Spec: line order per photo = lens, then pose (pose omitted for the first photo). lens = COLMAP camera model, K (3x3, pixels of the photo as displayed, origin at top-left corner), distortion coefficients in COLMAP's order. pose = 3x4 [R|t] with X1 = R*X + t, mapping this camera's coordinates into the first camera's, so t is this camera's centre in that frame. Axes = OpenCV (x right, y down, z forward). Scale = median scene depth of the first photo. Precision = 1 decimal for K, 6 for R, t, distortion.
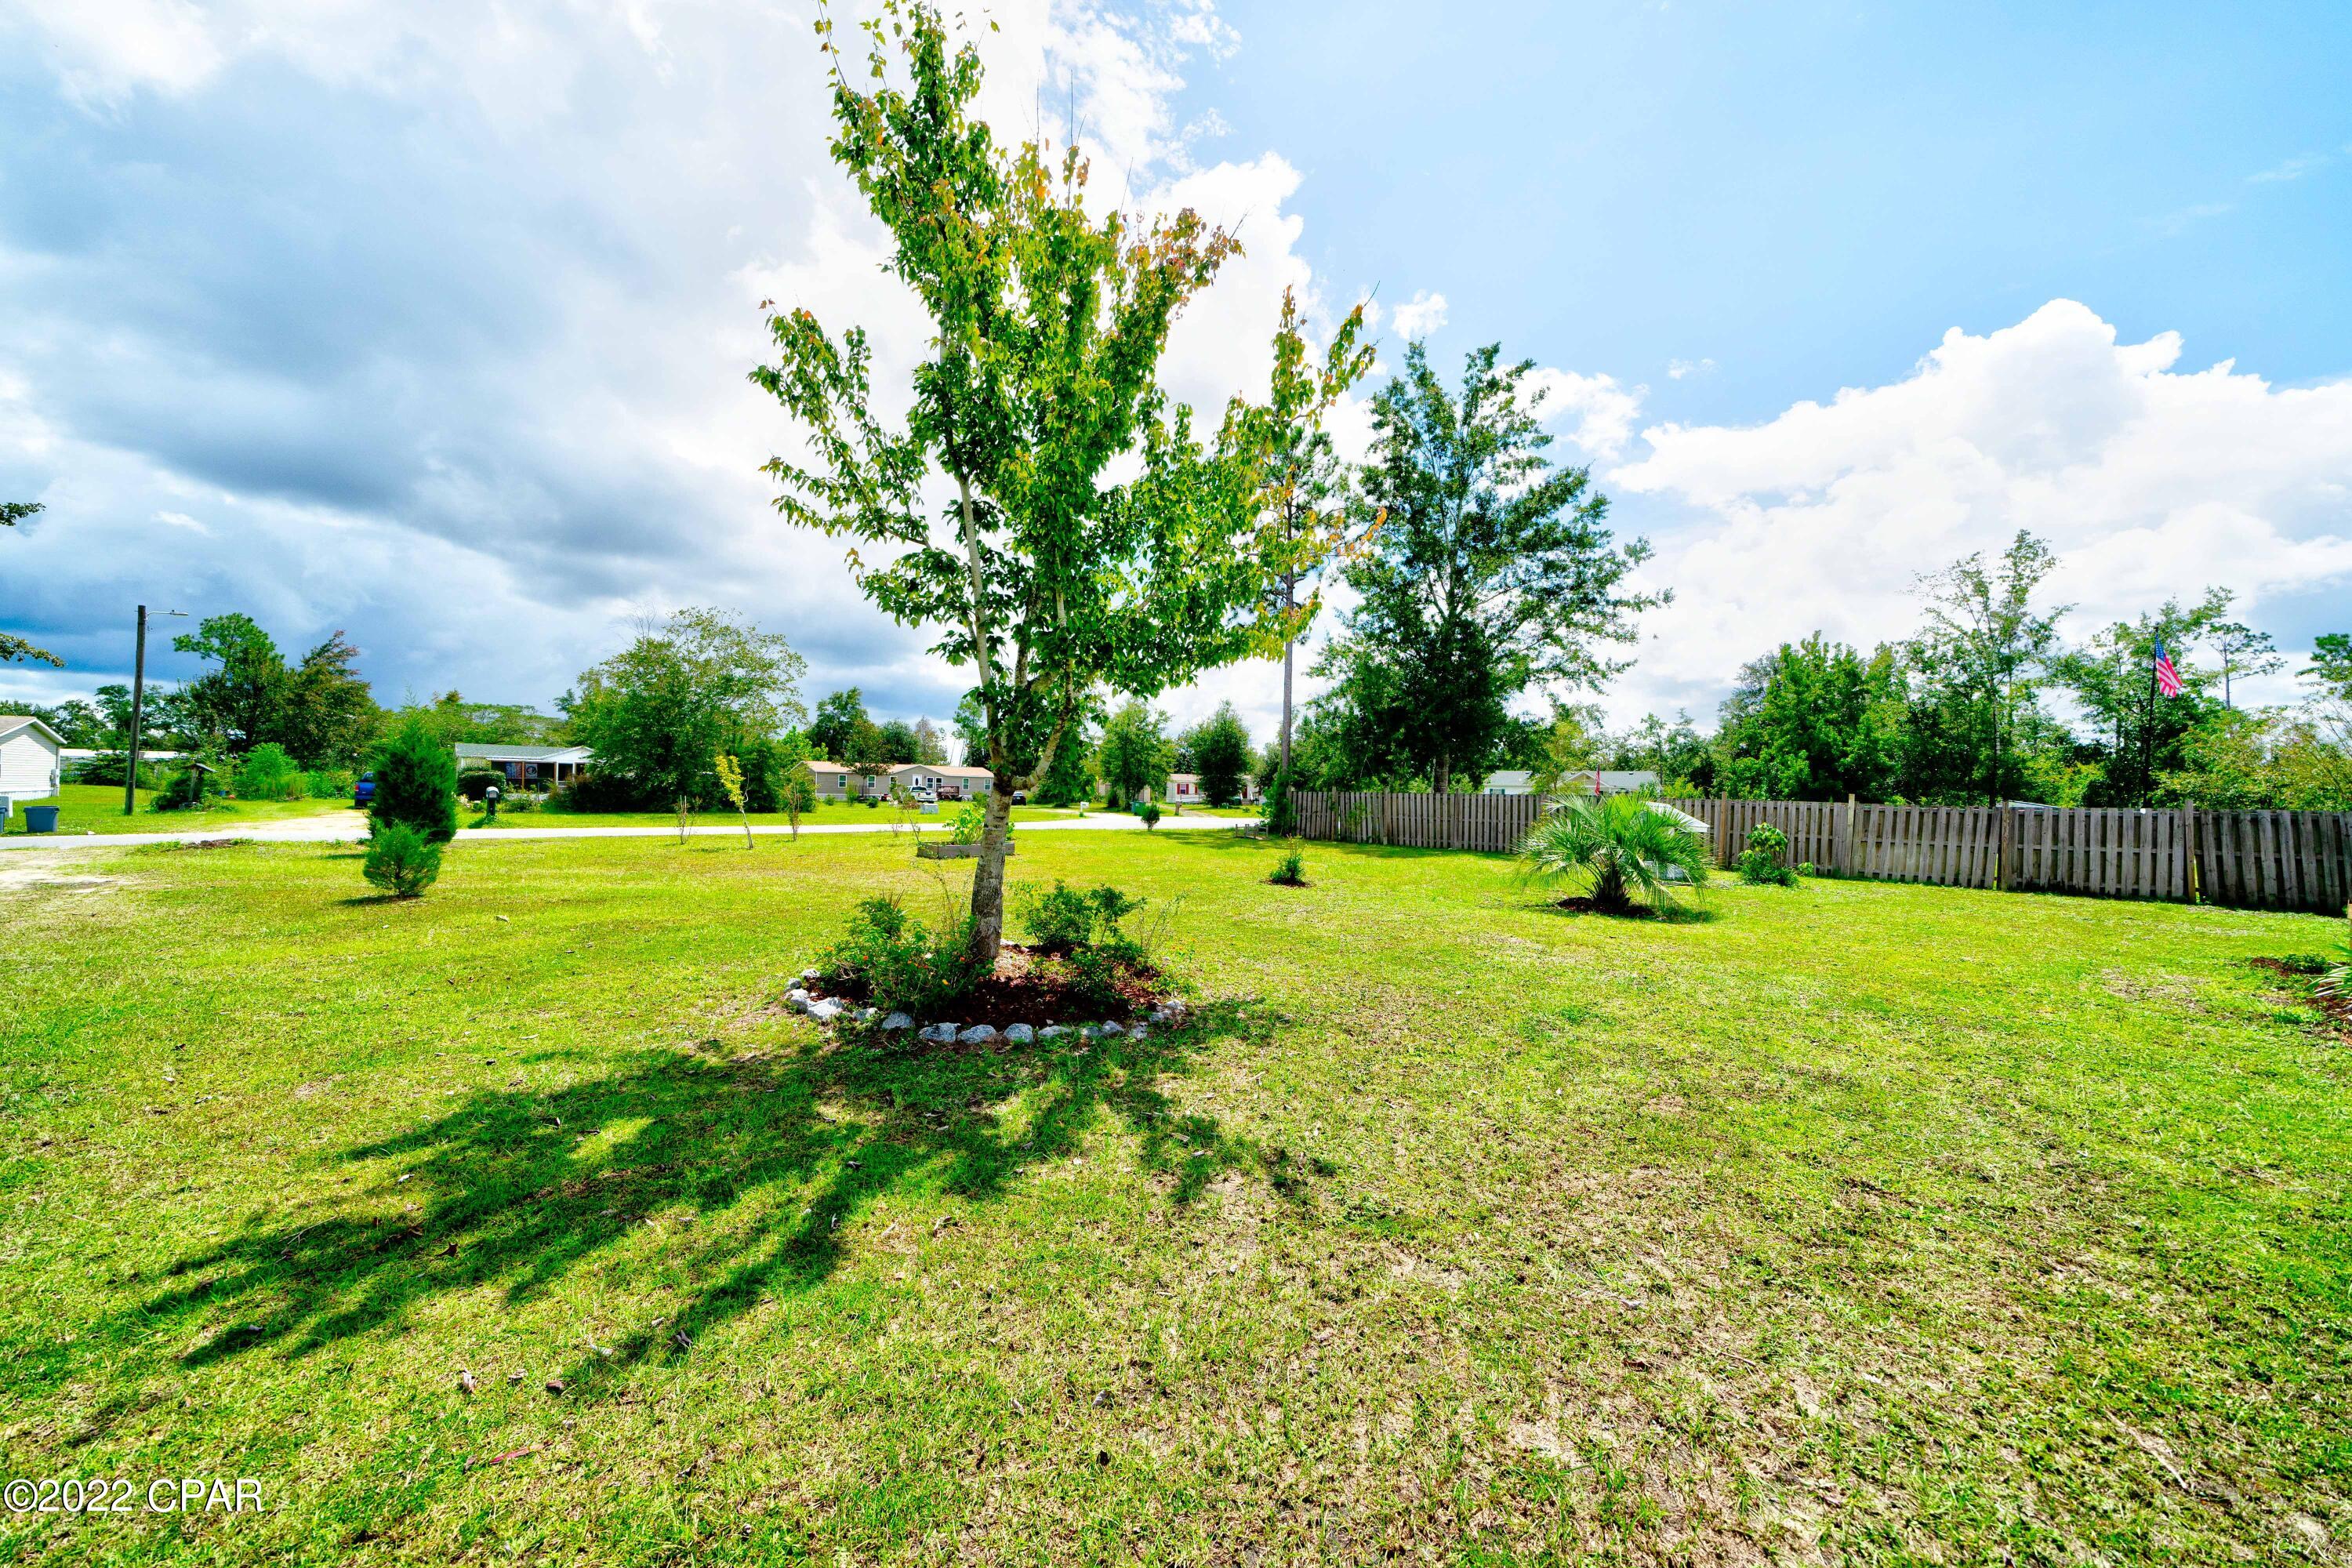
lens RADIAL K [[801.8, 0, 1193.6], [0, 801.8, 781.4], [0, 0, 1]] dist [-0.005150, 0.000389]
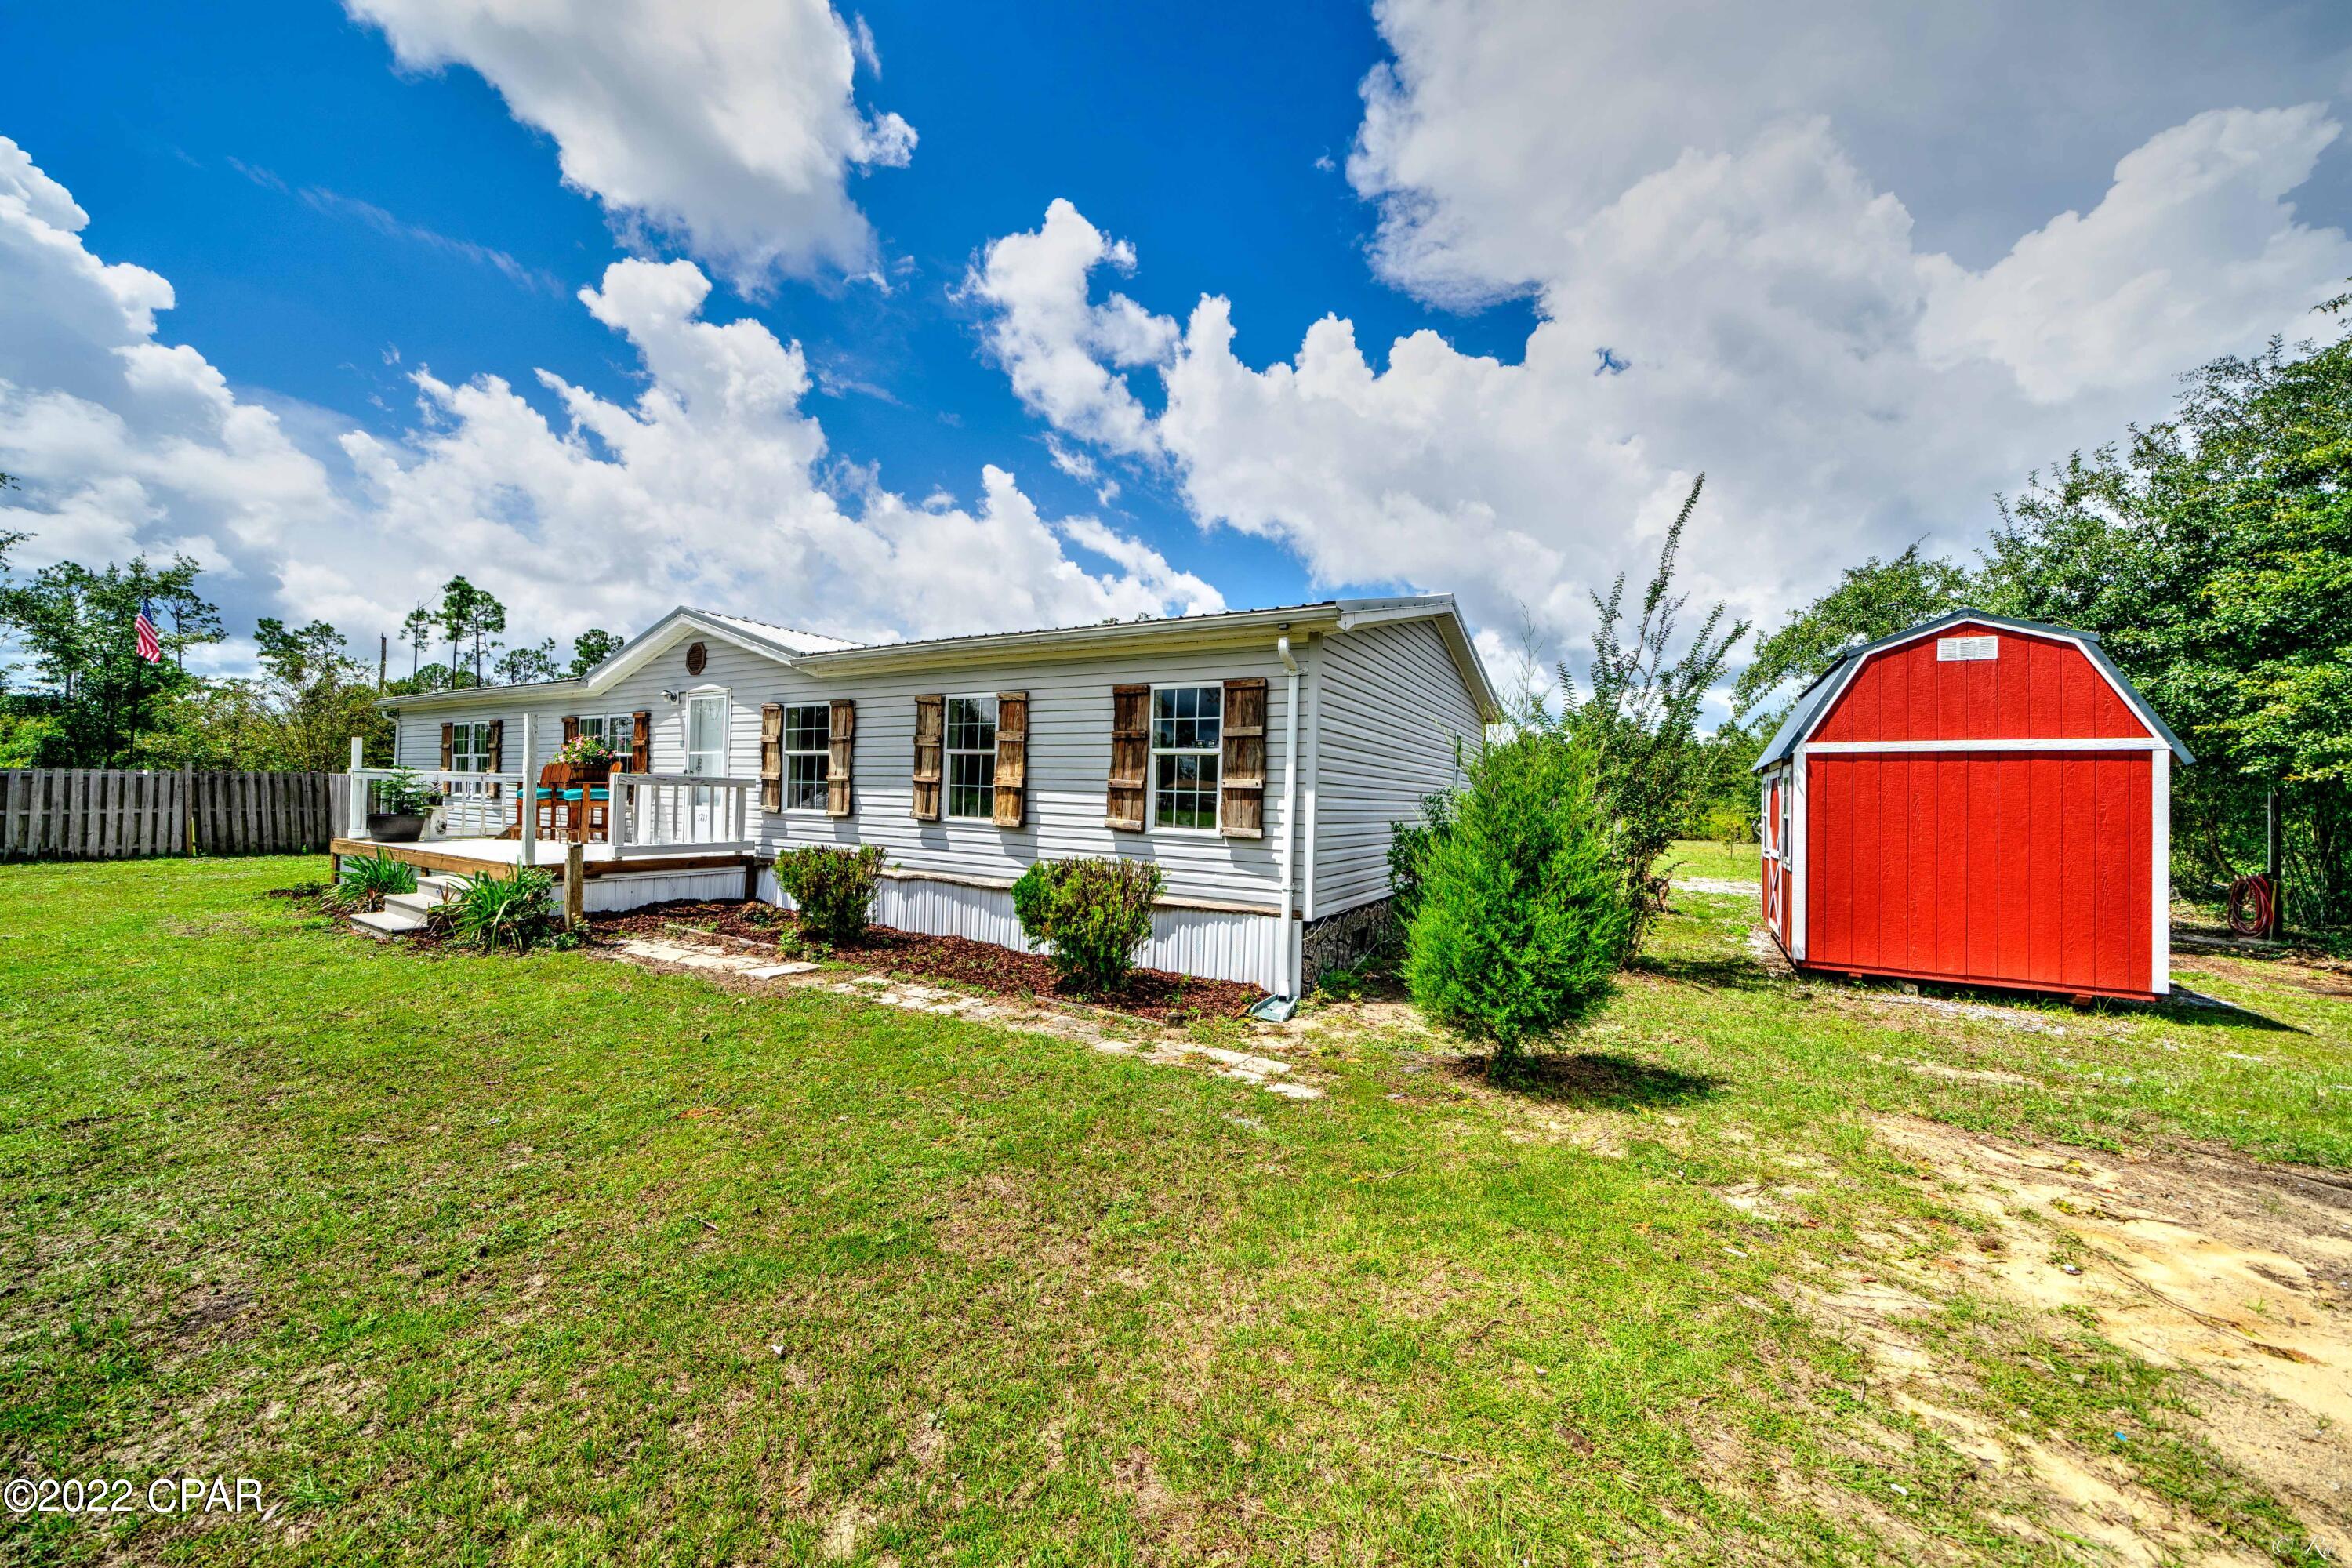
lens RADIAL K [[801.8, 0, 1161.5], [0, 801.8, 786.5], [0, 0, 1]] dist [-0.005150, 0.000389]
pose [[-0.234951, -0.019170, 0.971818, -0.119623], [-0.037777, 0.999230, 0.010578, -0.005288], [-0.971273, -0.034227, -0.235494, -0.036499]]
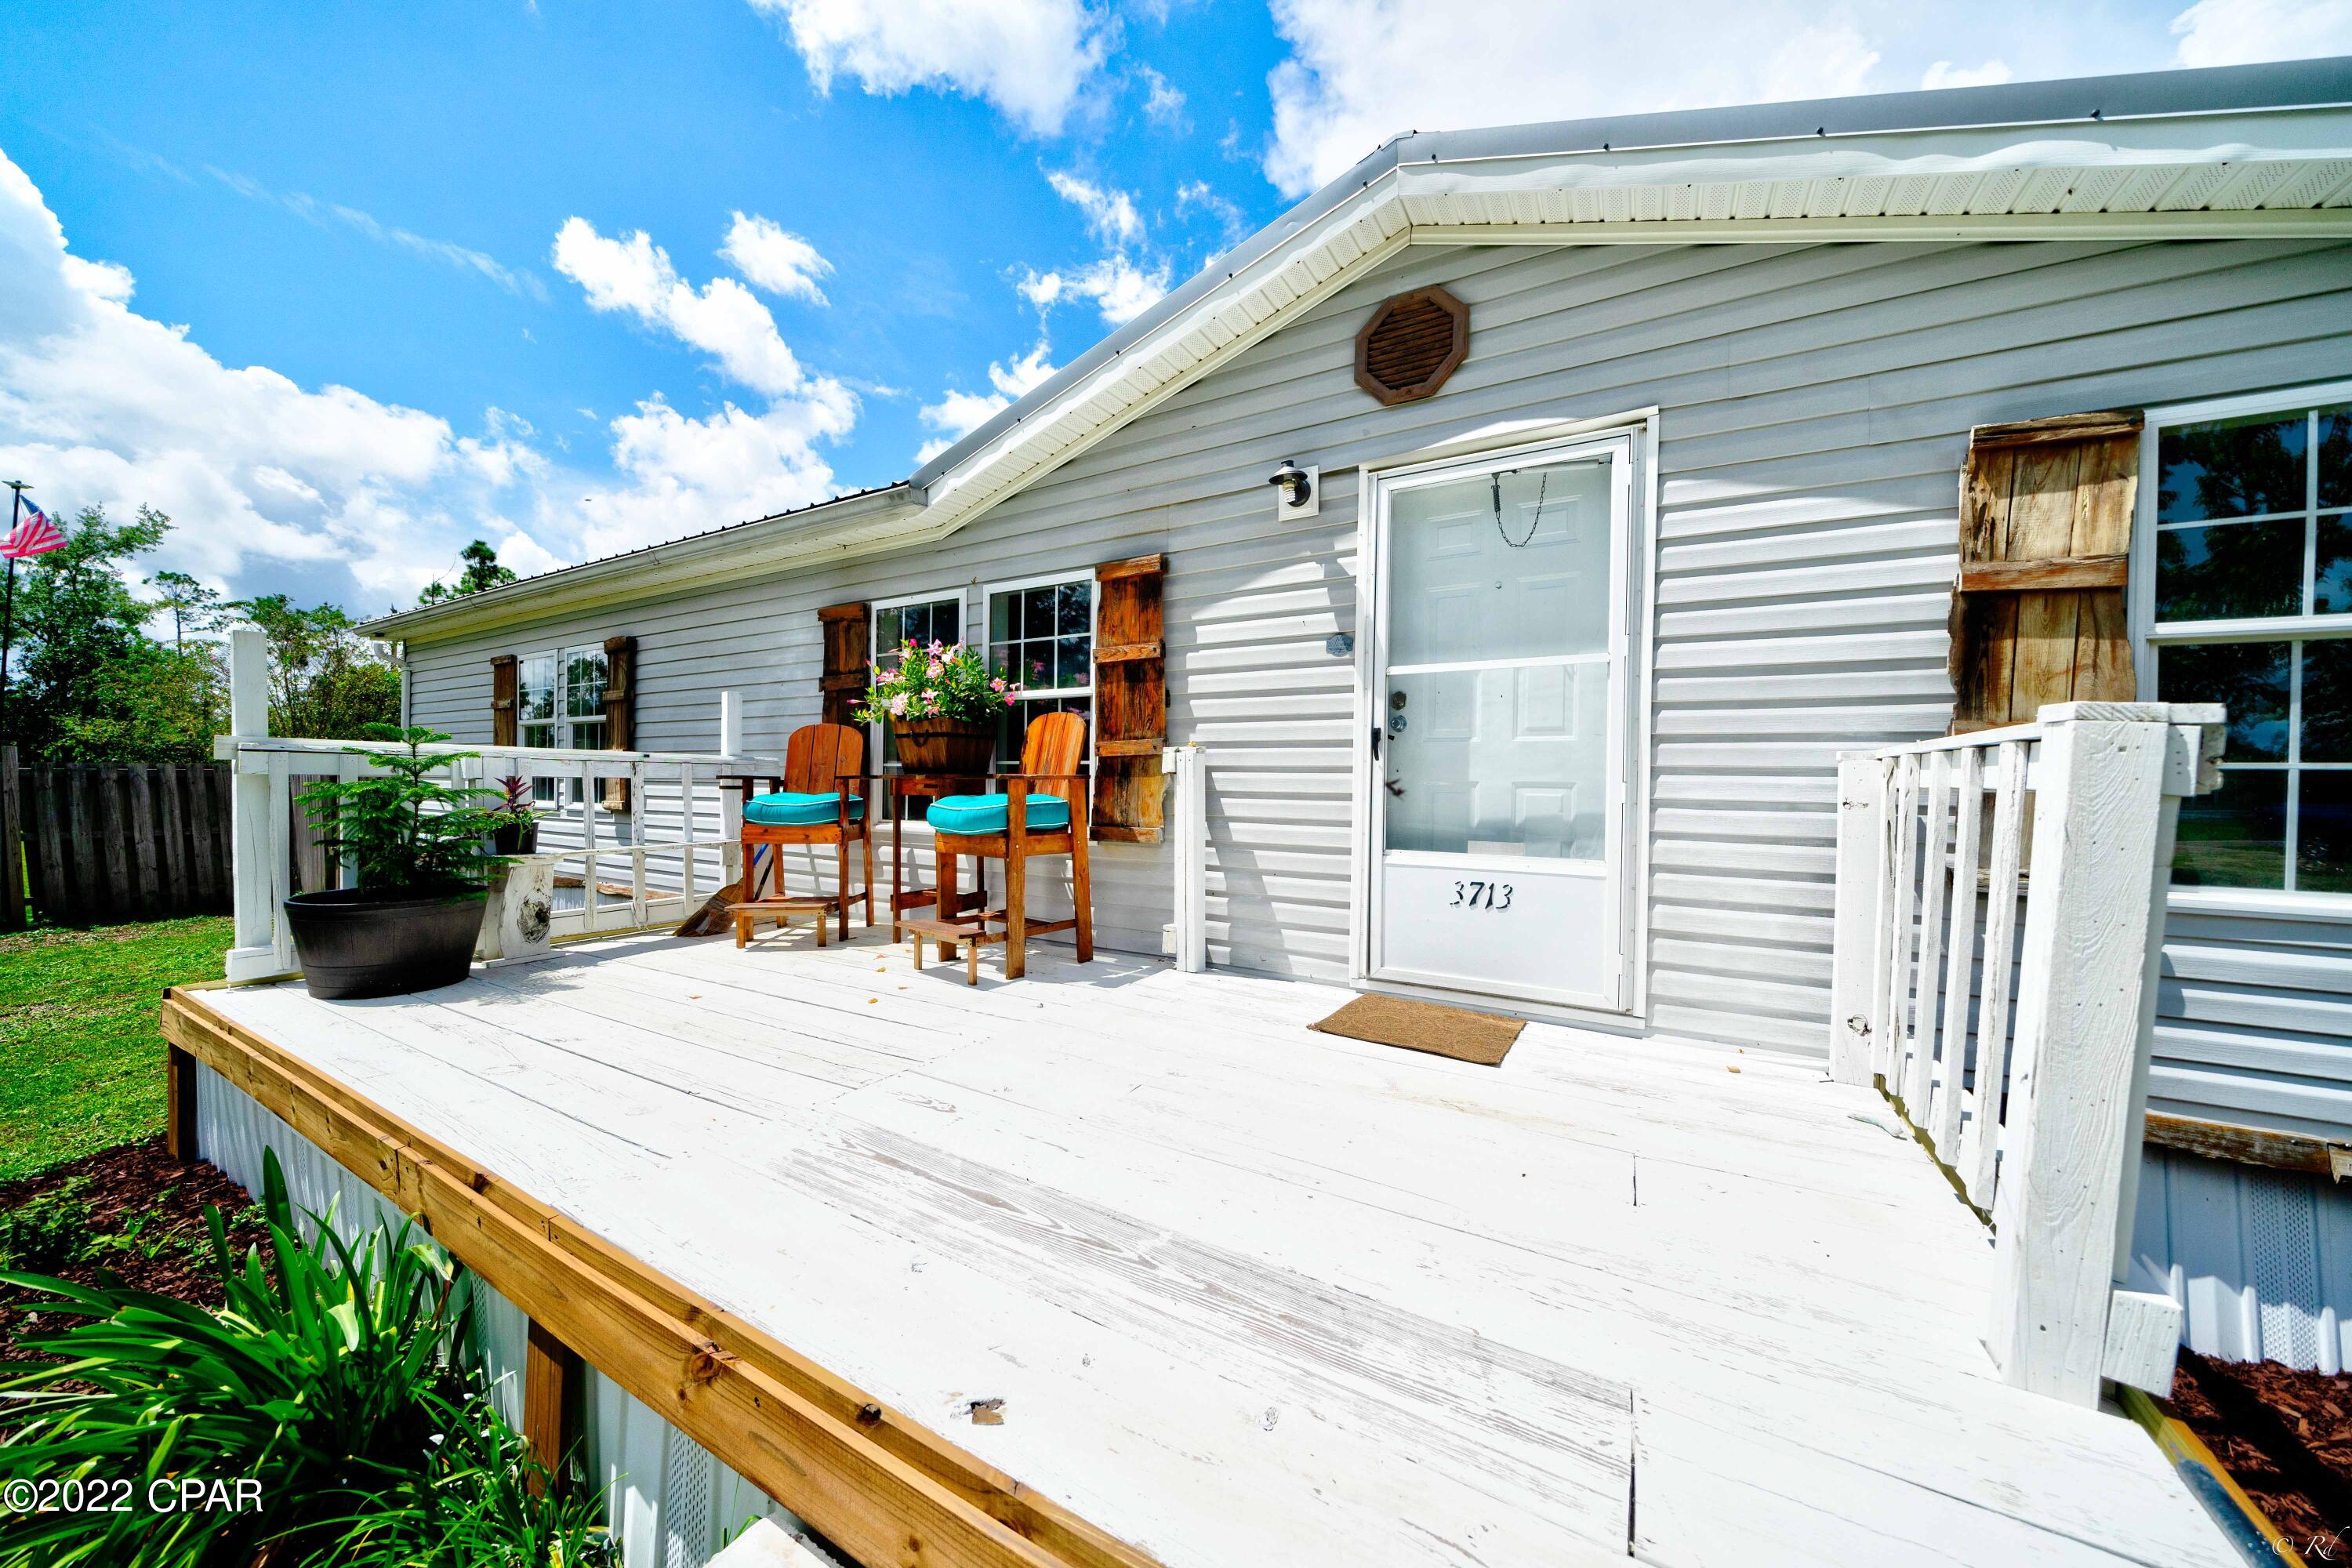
lens RADIAL K [[801.8, 0, 1185.2], [0, 801.8, 784.3], [0, 0, 1]] dist [-0.005150, 0.000389]
pose [[-0.237816, -0.033521, 0.970732, 0.496526], [-0.023872, 0.999304, 0.028659, 0.013445], [-0.971017, -0.016358, -0.238451, 0.314914]]
